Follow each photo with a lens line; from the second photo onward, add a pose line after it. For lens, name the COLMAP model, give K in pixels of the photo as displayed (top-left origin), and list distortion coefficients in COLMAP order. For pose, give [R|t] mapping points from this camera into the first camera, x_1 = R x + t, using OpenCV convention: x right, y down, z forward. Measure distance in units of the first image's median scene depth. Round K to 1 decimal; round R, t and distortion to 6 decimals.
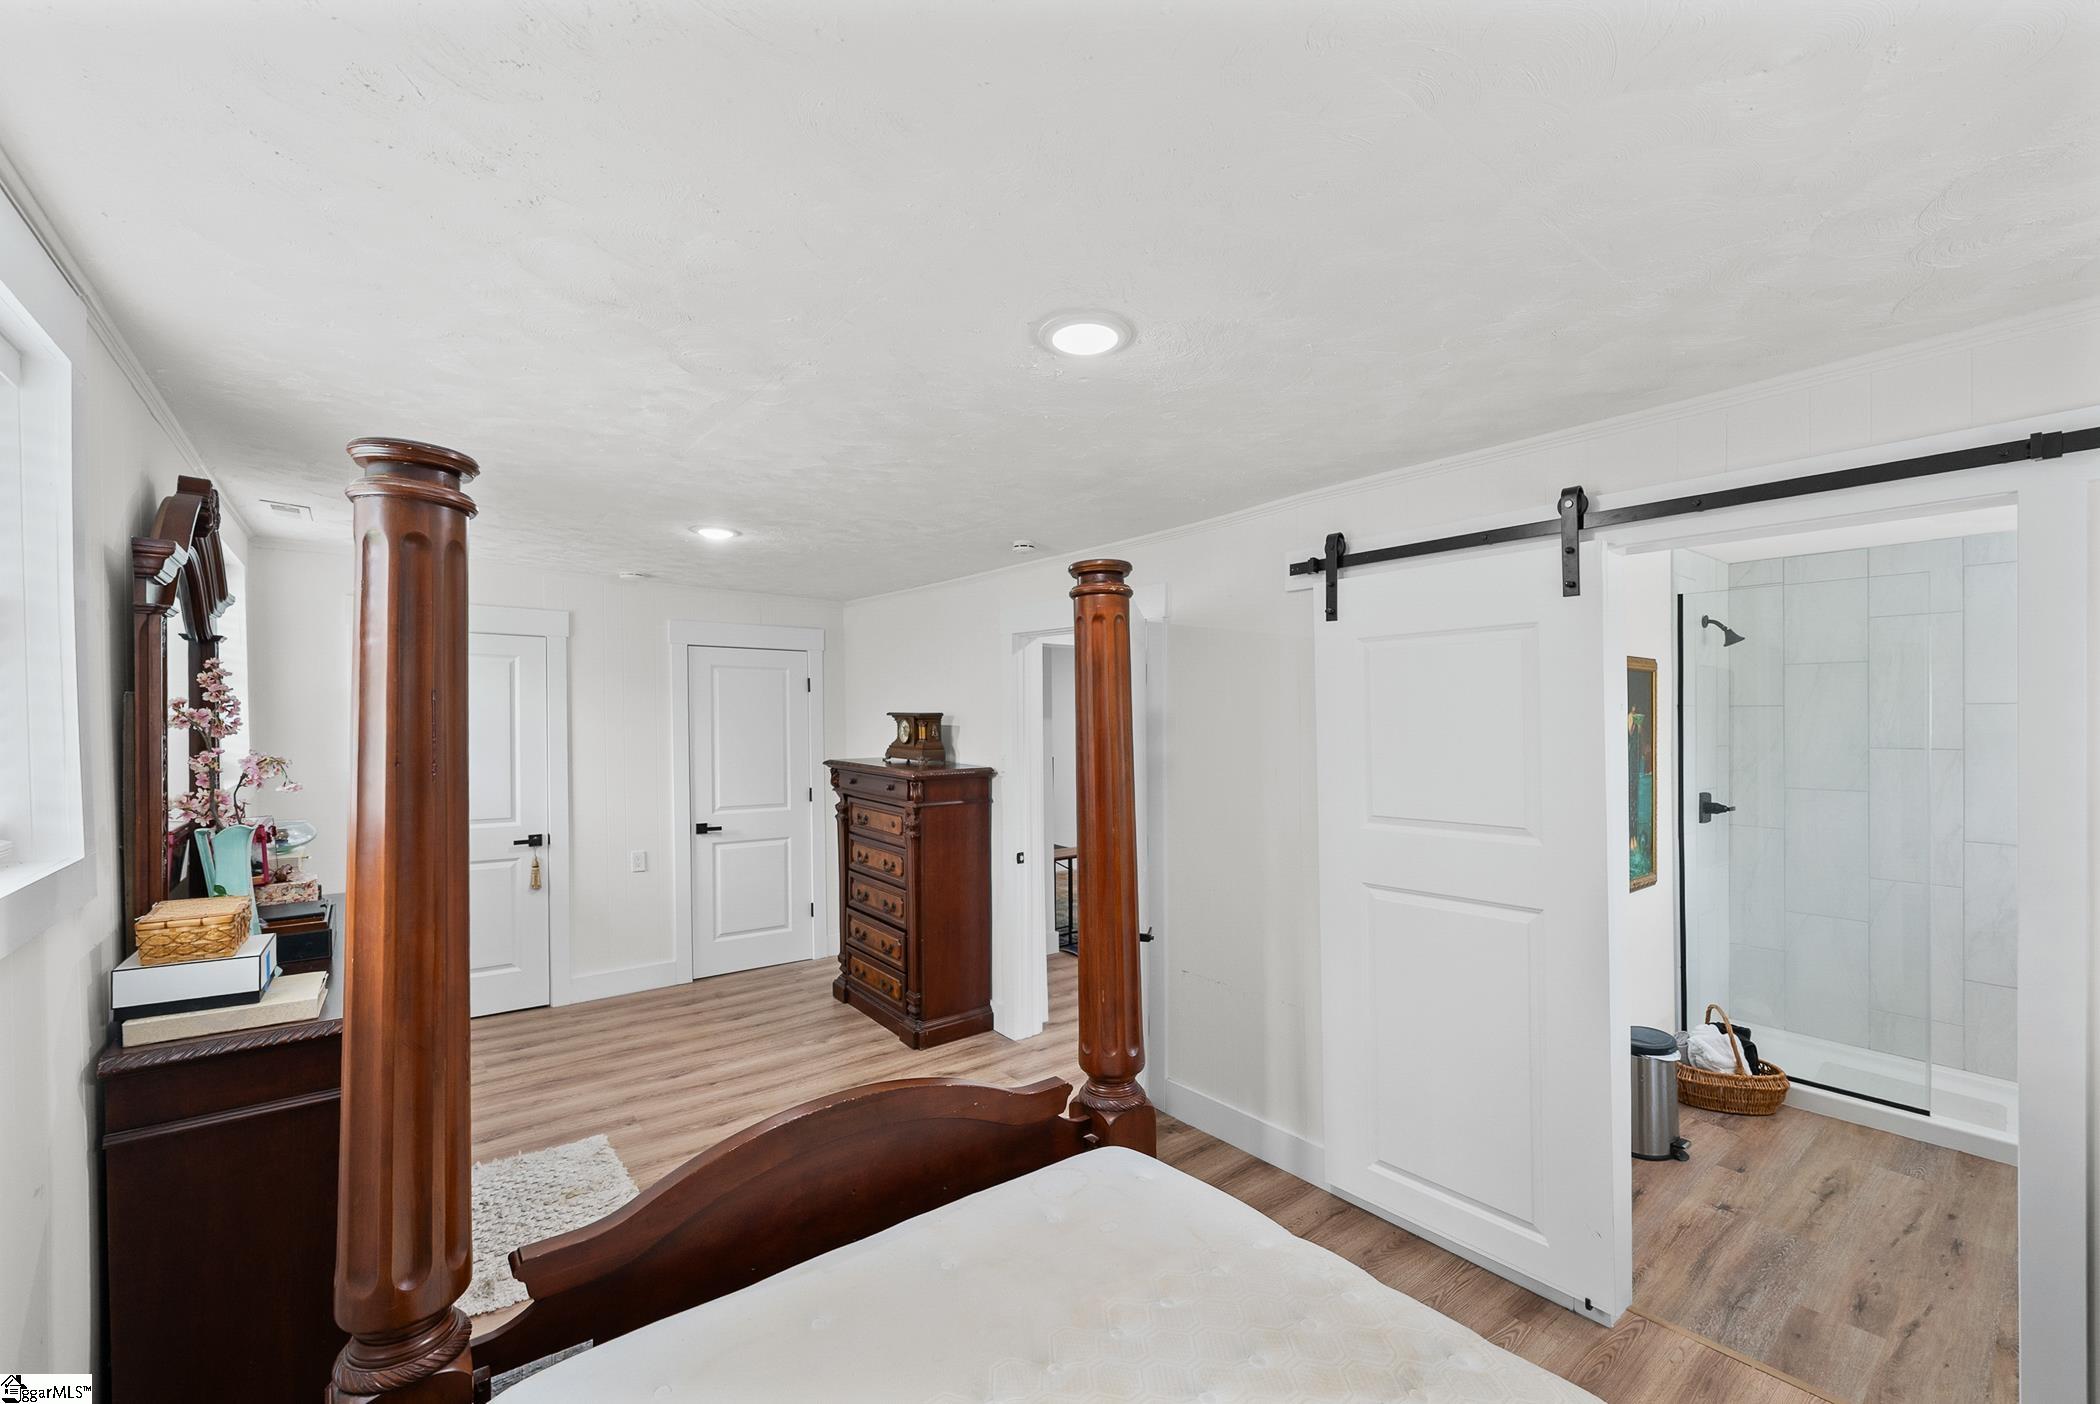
lens RADIAL K [[857.5, 0, 1049.8], [0, 857.5, 715.7], [0, 0, 1]] dist [-0.001455, -0.000465]
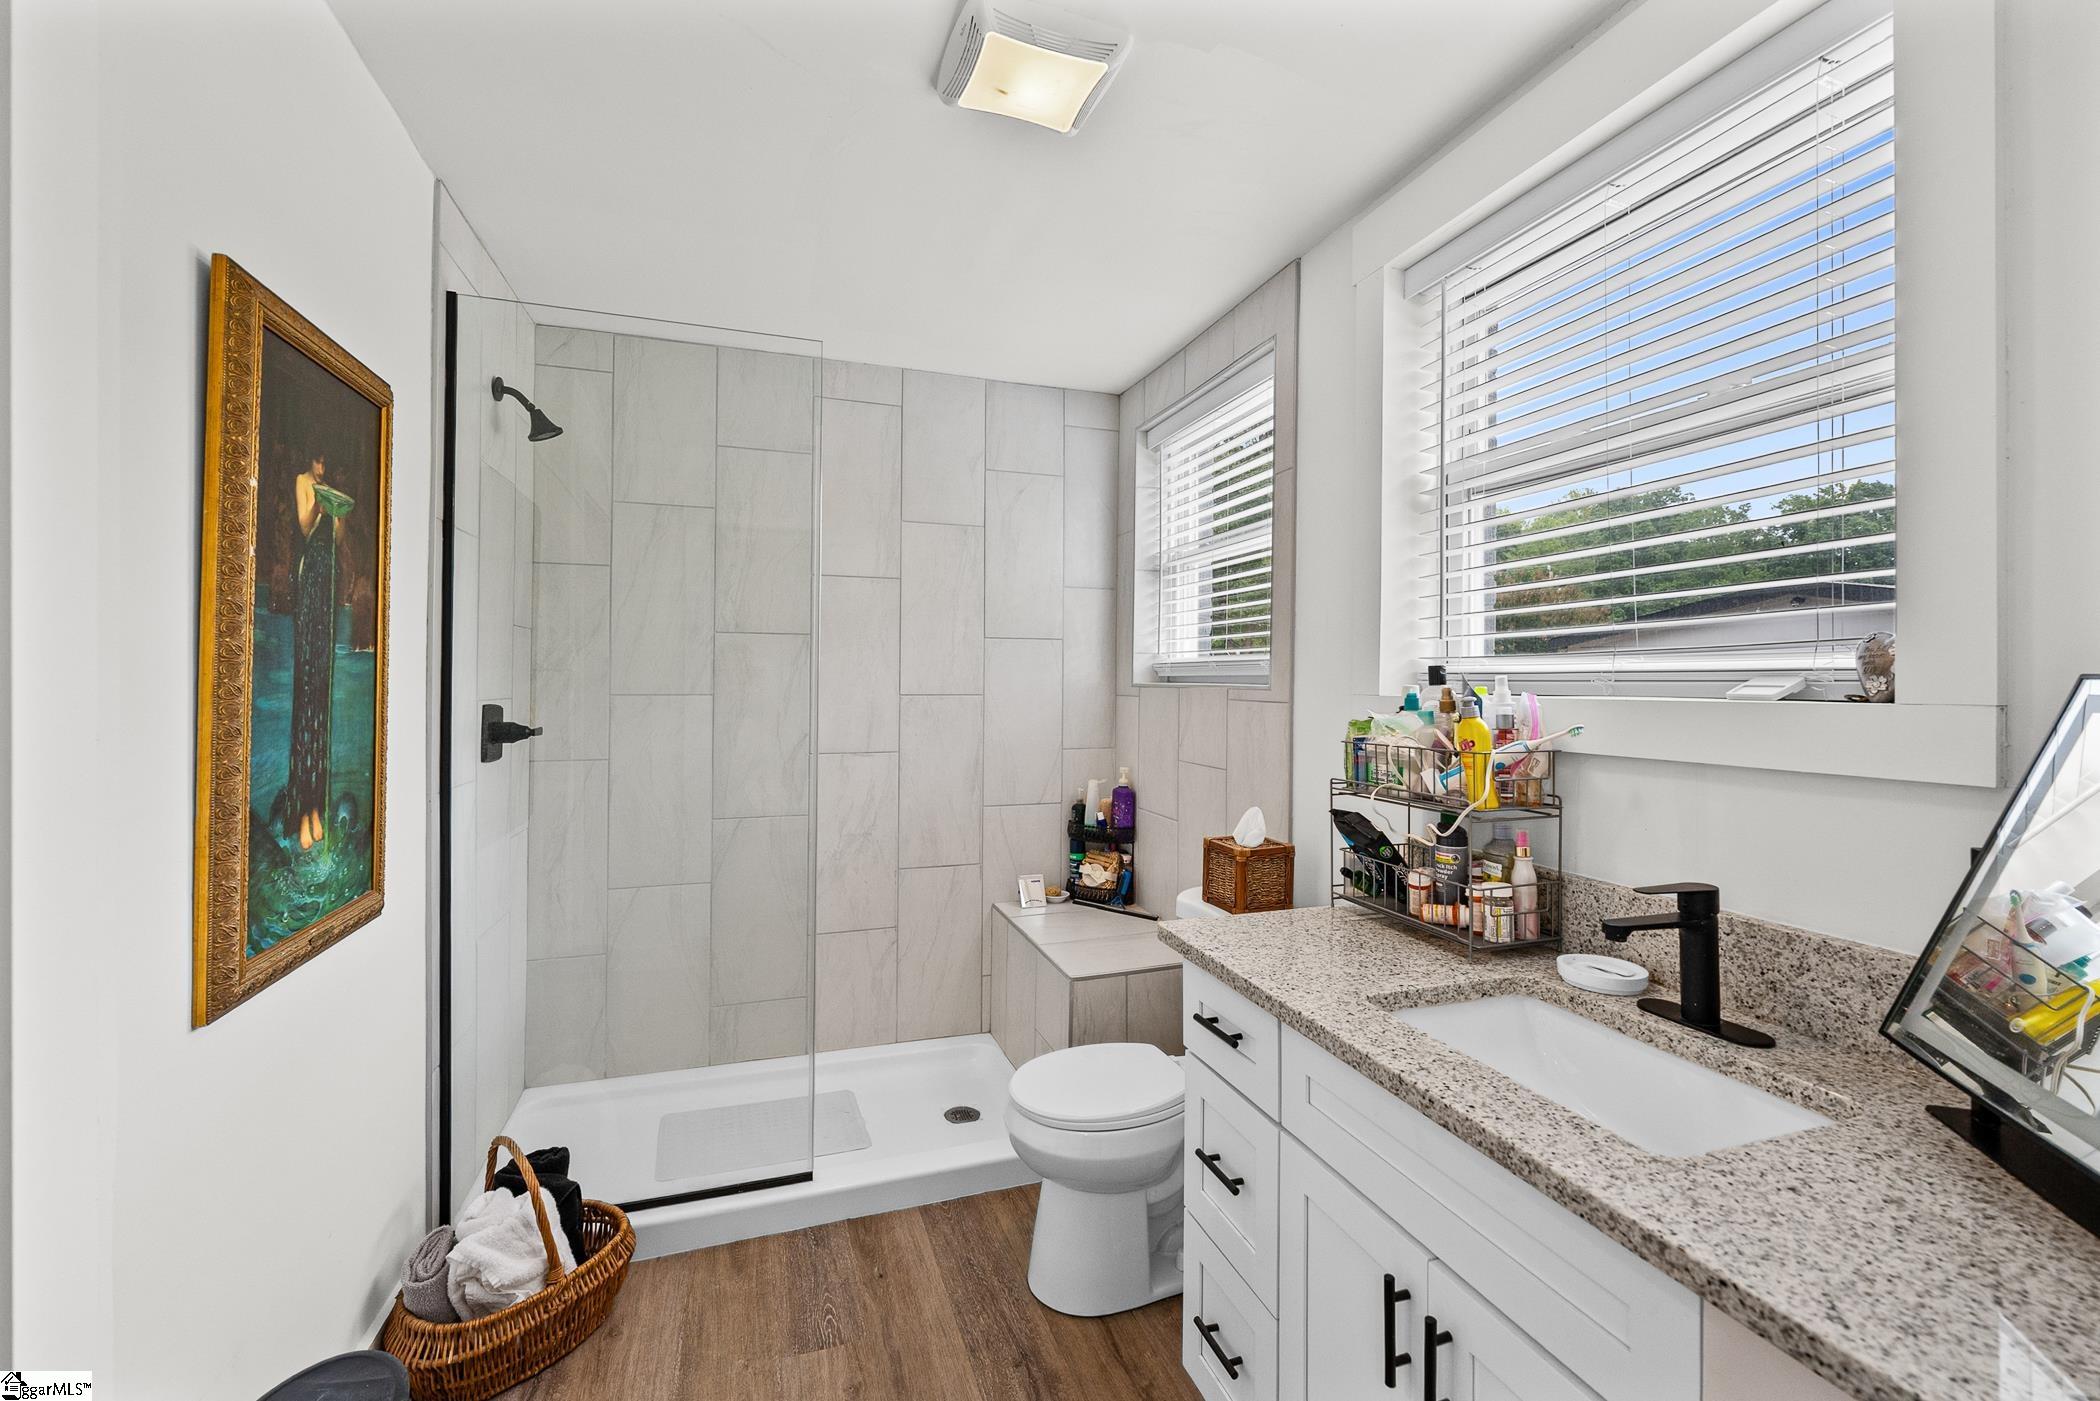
lens RADIAL K [[857.5, 0, 1038.9], [0, 857.5, 667.2], [0, 0, 1]] dist [-0.001455, -0.000465]
pose [[0.338936, 0.010722, 0.940748, 0.418456], [-0.013193, 0.999891, -0.006643, 0.072690], [-0.940717, -0.010160, 0.339041, 0.552235]]
